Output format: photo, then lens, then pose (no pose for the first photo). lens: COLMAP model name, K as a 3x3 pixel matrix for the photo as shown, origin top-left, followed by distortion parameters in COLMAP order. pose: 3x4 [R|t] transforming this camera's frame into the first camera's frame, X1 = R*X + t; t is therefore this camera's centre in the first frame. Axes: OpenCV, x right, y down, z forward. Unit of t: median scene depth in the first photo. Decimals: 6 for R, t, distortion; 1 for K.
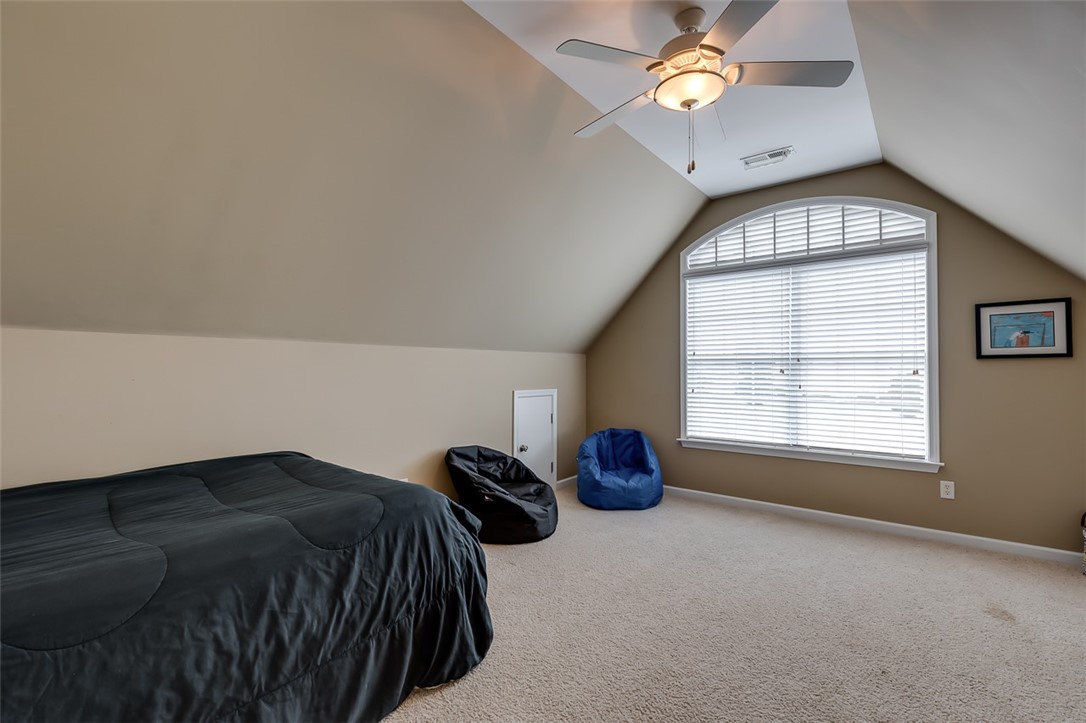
lens RADIAL K [[484.3, 0, 543.0], [0, 484.3, 361.5], [0, 0, 1]] dist [0.004360, 0.000349]
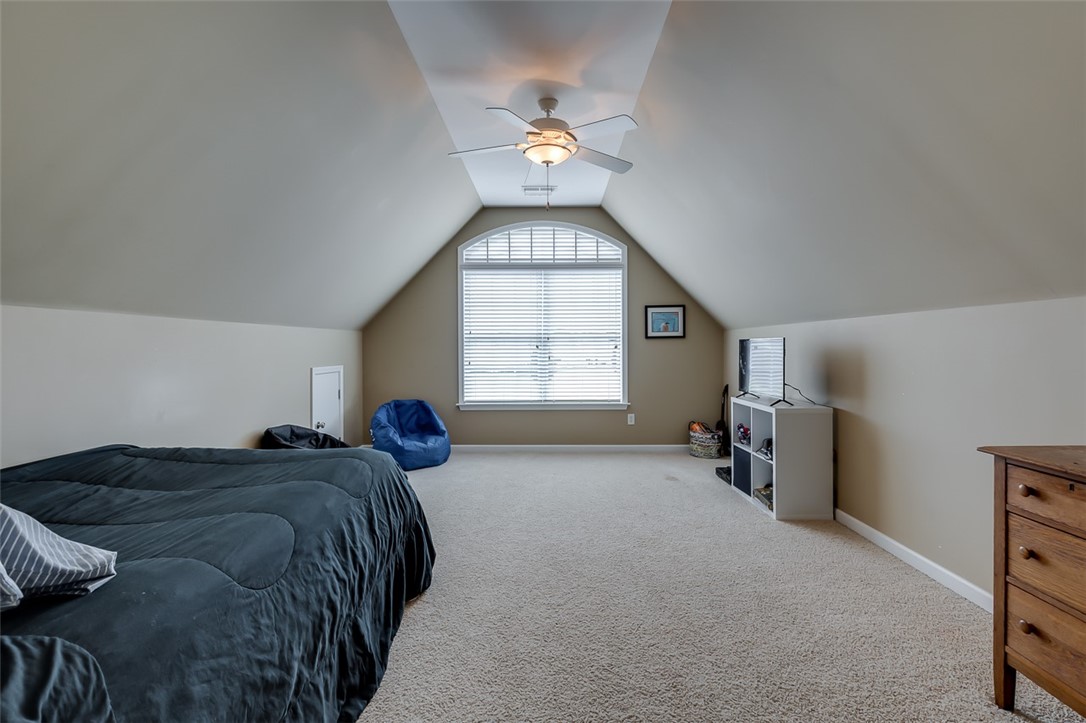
lens RADIAL K [[482.5, 0, 544.7], [0, 482.5, 349.7], [0, 0, 1]] dist [0.001382, 0.000018]
pose [[0.794850, -0.009179, 0.606737, -0.310509], [-0.005380, 0.999740, 0.022172, -0.001719], [-0.606782, -0.020888, 0.794594, -0.081792]]
